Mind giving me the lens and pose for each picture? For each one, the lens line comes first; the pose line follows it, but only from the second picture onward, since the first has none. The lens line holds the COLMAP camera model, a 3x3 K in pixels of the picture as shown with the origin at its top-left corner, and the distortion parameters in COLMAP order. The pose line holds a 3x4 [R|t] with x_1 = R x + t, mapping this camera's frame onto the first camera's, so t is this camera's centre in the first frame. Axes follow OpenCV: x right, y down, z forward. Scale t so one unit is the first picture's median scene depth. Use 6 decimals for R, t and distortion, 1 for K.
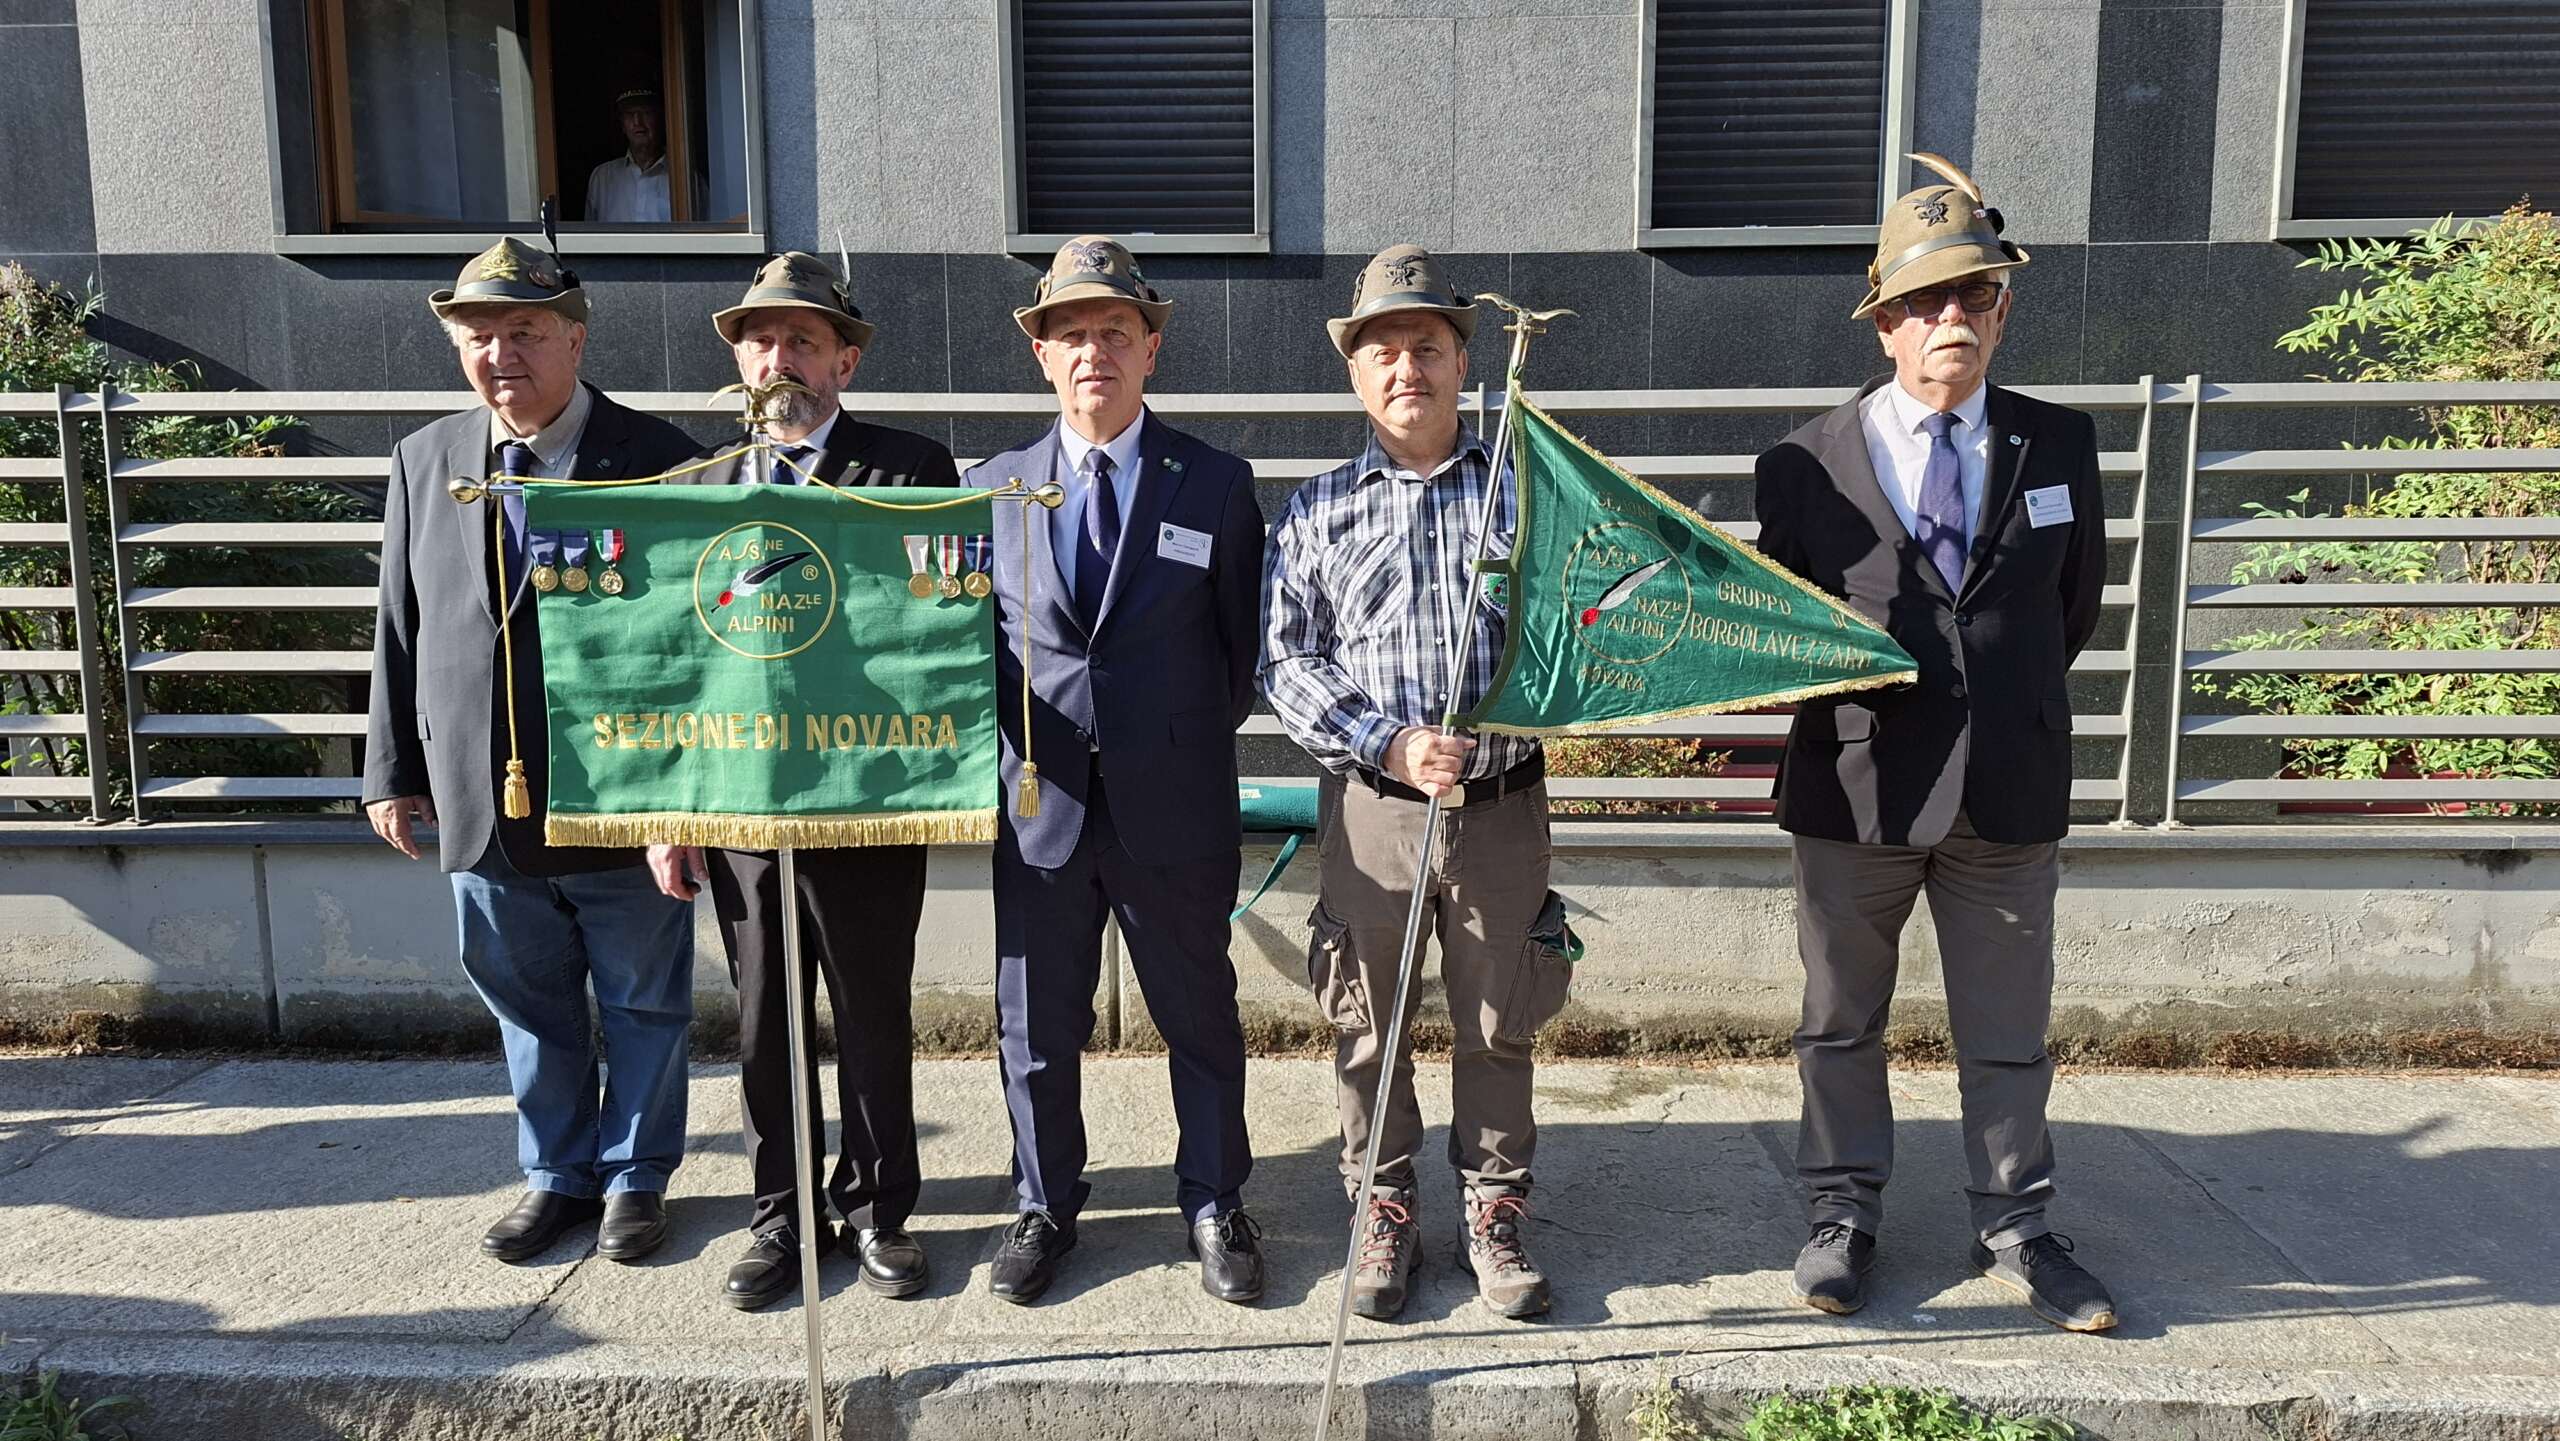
lens RADIAL K [[1680.4, 0, 1307.7], [0, 1680.4, 703.5], [0, 0, 1]] dist [0.063833, -0.060507]
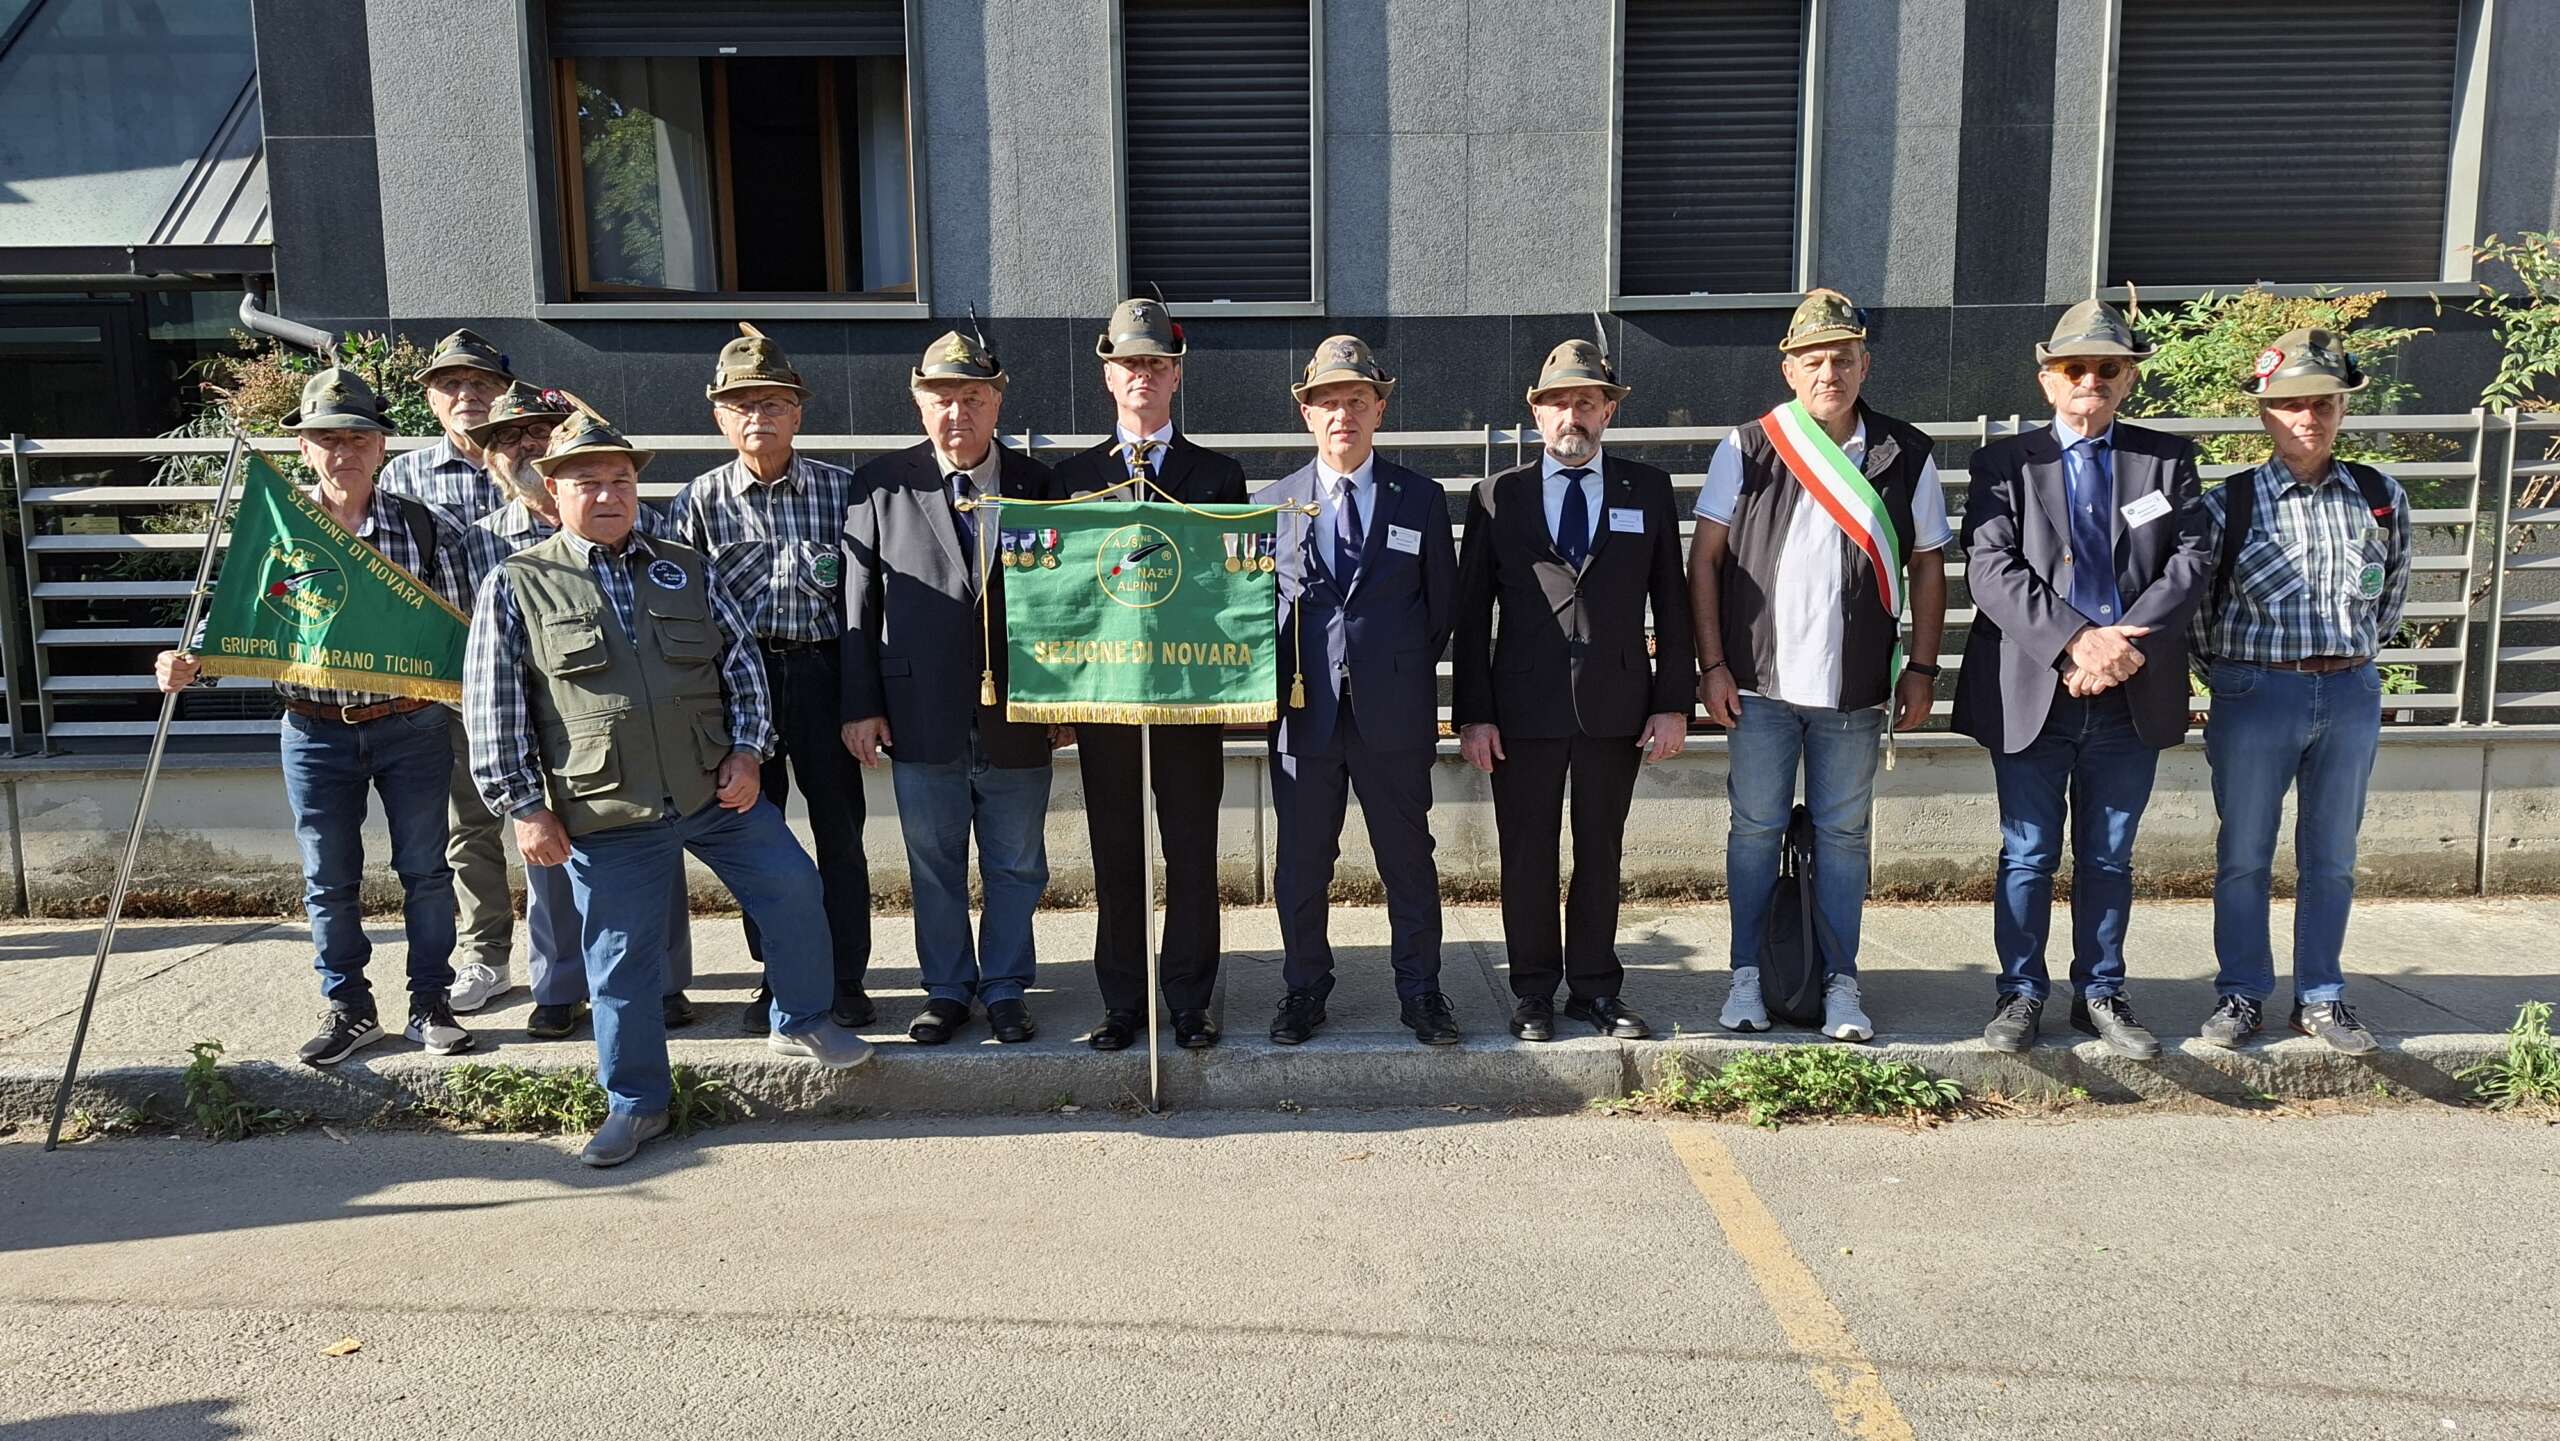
lens RADIAL K [[1698.8, 0, 1280.0], [0, 1698.8, 720.5], [0, 0, 1]] dist [0.084232, -0.091215]
pose [[0.999289, -0.012339, 0.035618, -0.108106], [0.012245, 0.999921, 0.002829, 0.037283], [-0.035650, -0.002390, 0.999361, -0.302285]]
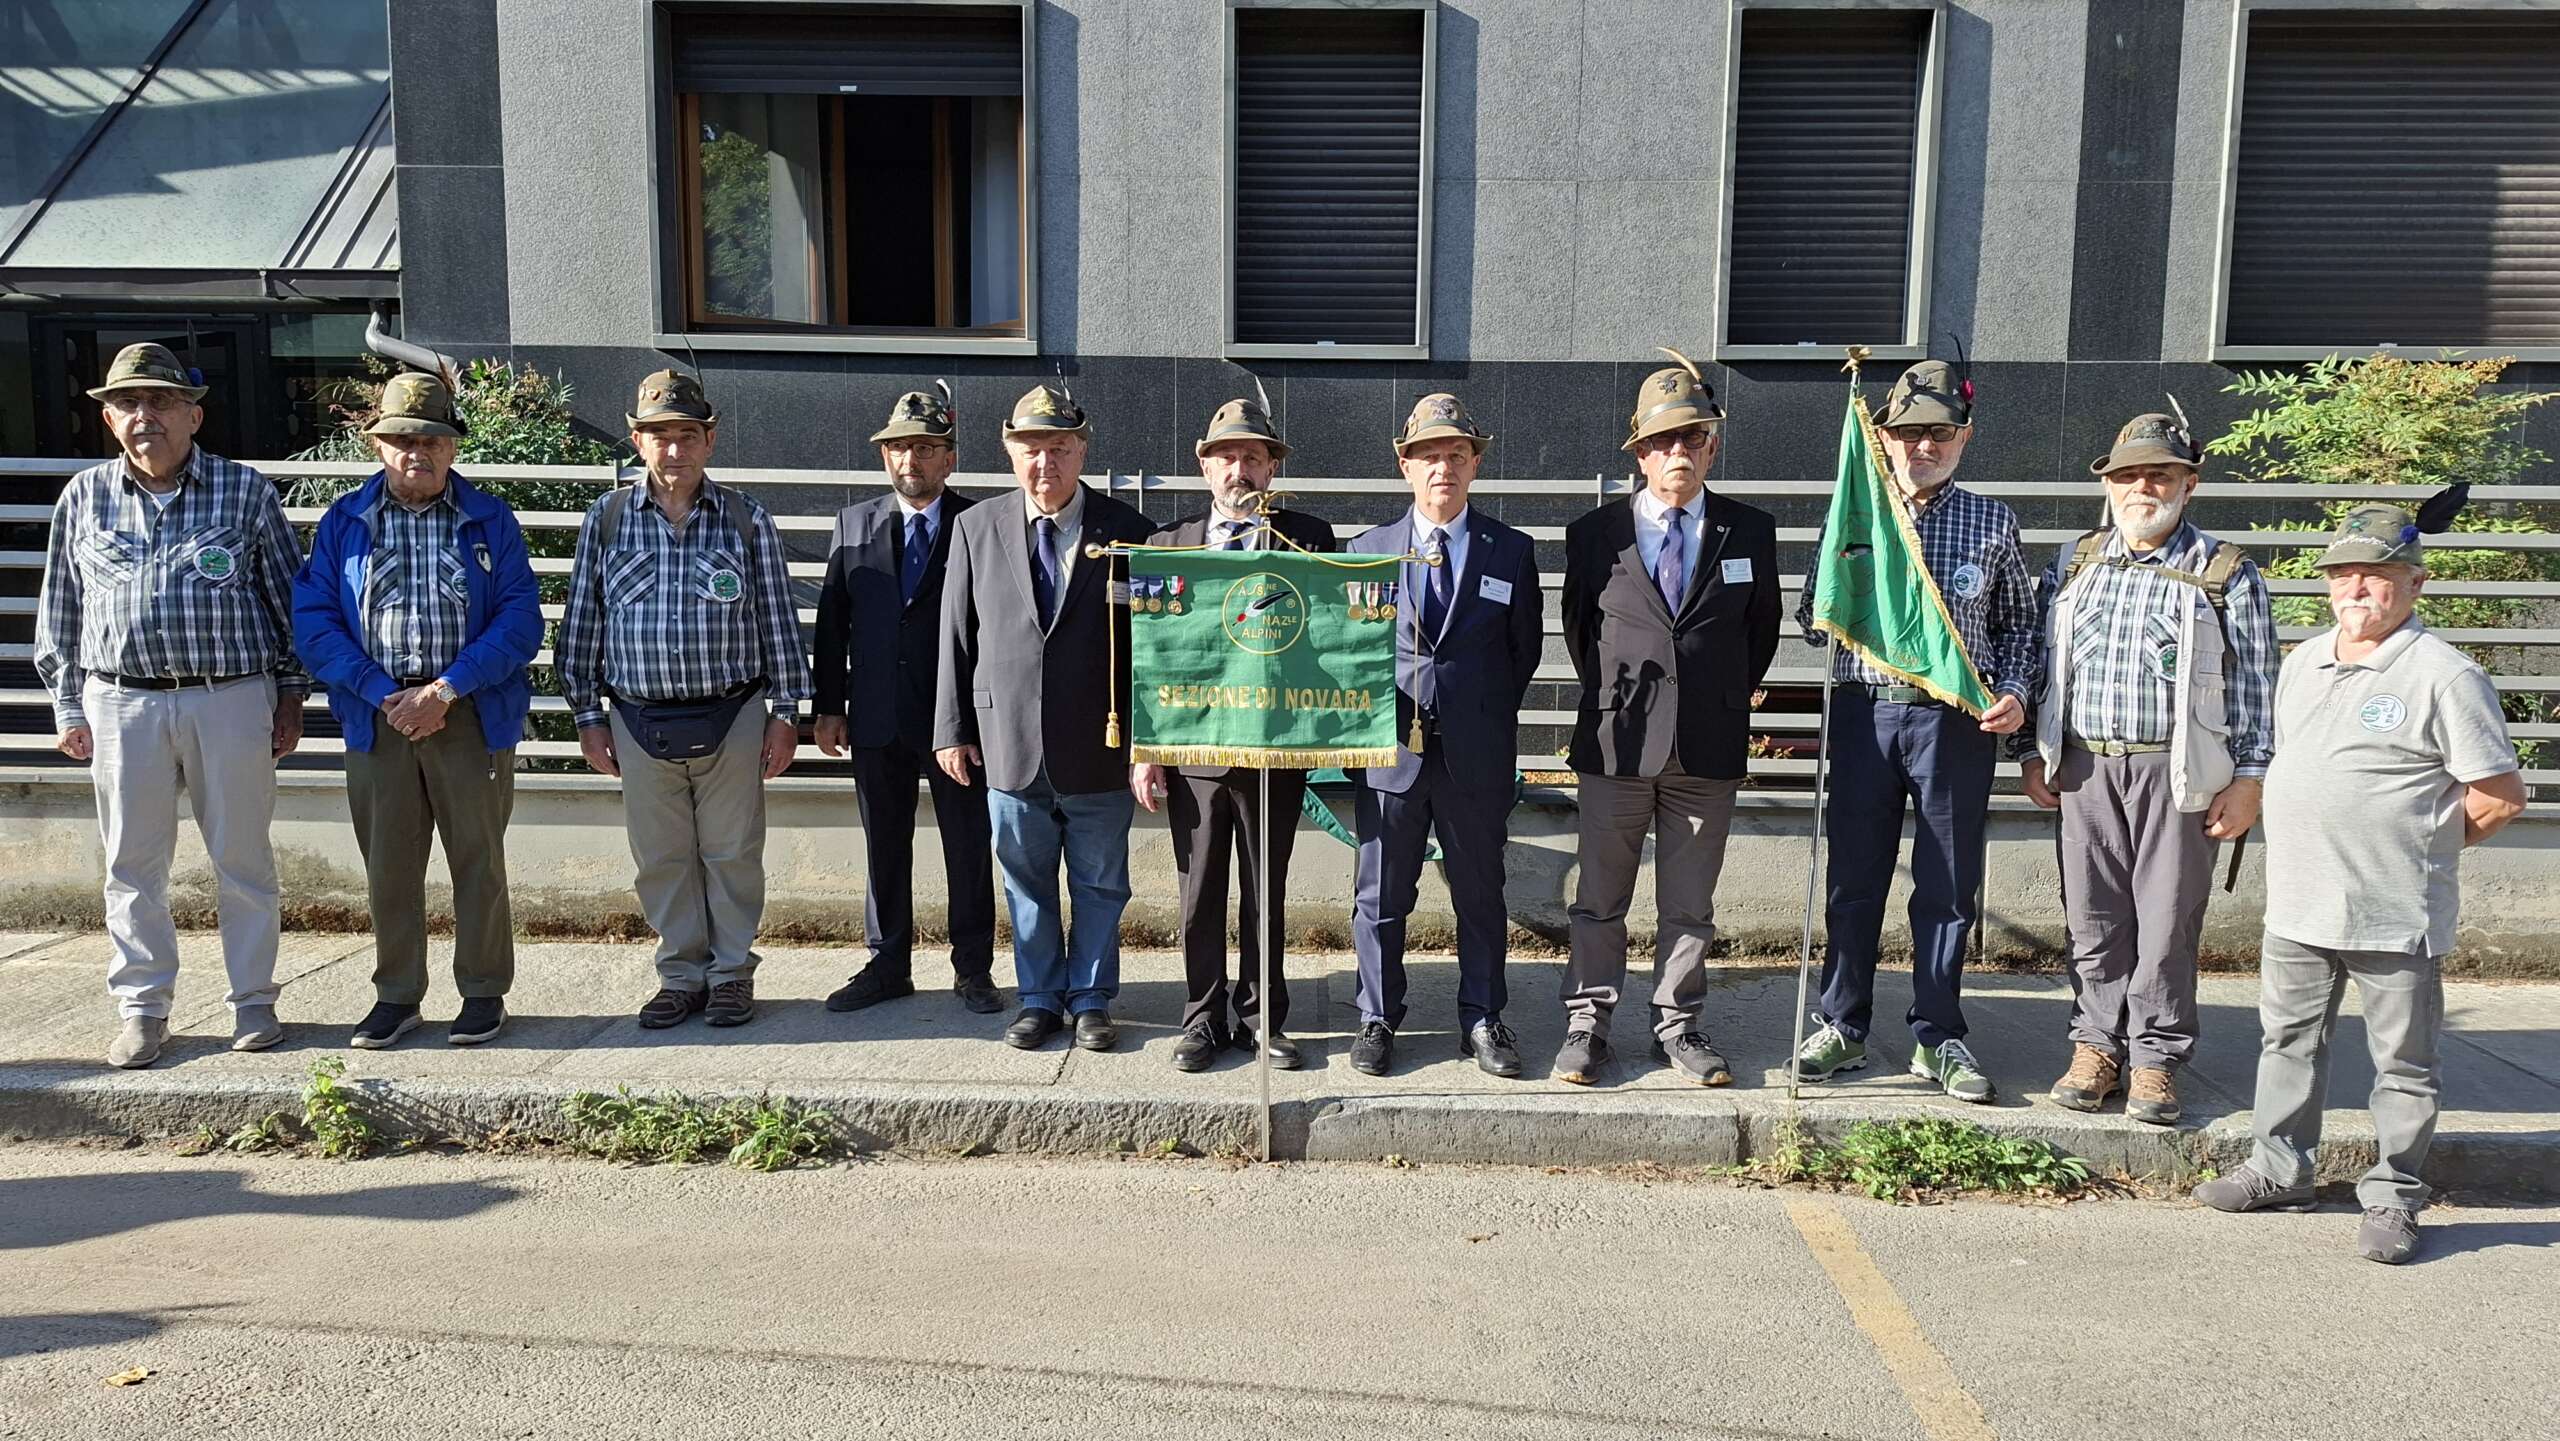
lens RADIAL K [[1699.9, 0, 1291.5], [0, 1699.9, 715.9], [0, 0, 1]] dist [0.083698, -0.091288]
pose [[0.999878, 0.014157, 0.006569, -0.134236], [-0.014049, 0.999769, -0.016278, 0.027473], [-0.006798, 0.016184, 0.999846, -0.299654]]
